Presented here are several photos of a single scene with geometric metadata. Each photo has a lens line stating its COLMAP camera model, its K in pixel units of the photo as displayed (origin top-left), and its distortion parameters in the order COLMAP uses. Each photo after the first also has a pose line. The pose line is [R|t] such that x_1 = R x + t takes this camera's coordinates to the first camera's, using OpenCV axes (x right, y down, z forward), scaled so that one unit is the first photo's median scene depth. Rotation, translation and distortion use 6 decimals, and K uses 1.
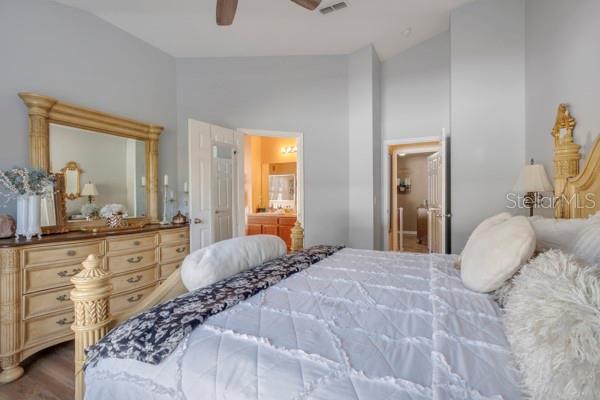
lens RADIAL K [[272.1, 0, 299.2], [0, 272.1, 196.3], [0, 0, 1]] dist [-0.003403, -0.000383]
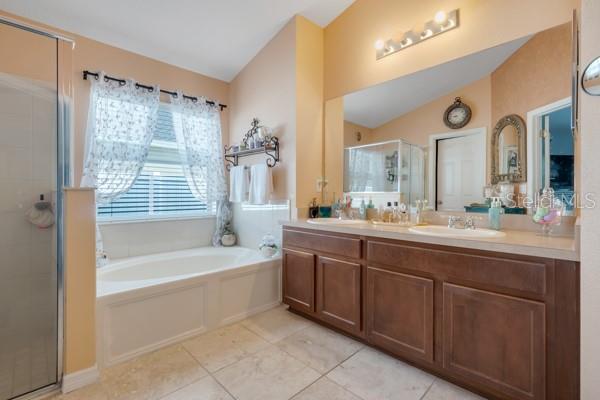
lens RADIAL K [[272.1, 0, 299.2], [0, 272.1, 196.3], [0, 0, 1]] dist [-0.003403, -0.000383]
pose [[0.947099, 0.004085, -0.320915, -0.040714], [-0.000179, 0.999926, 0.012200, 0.023117], [0.320941, -0.011497, 0.947029, 0.609726]]
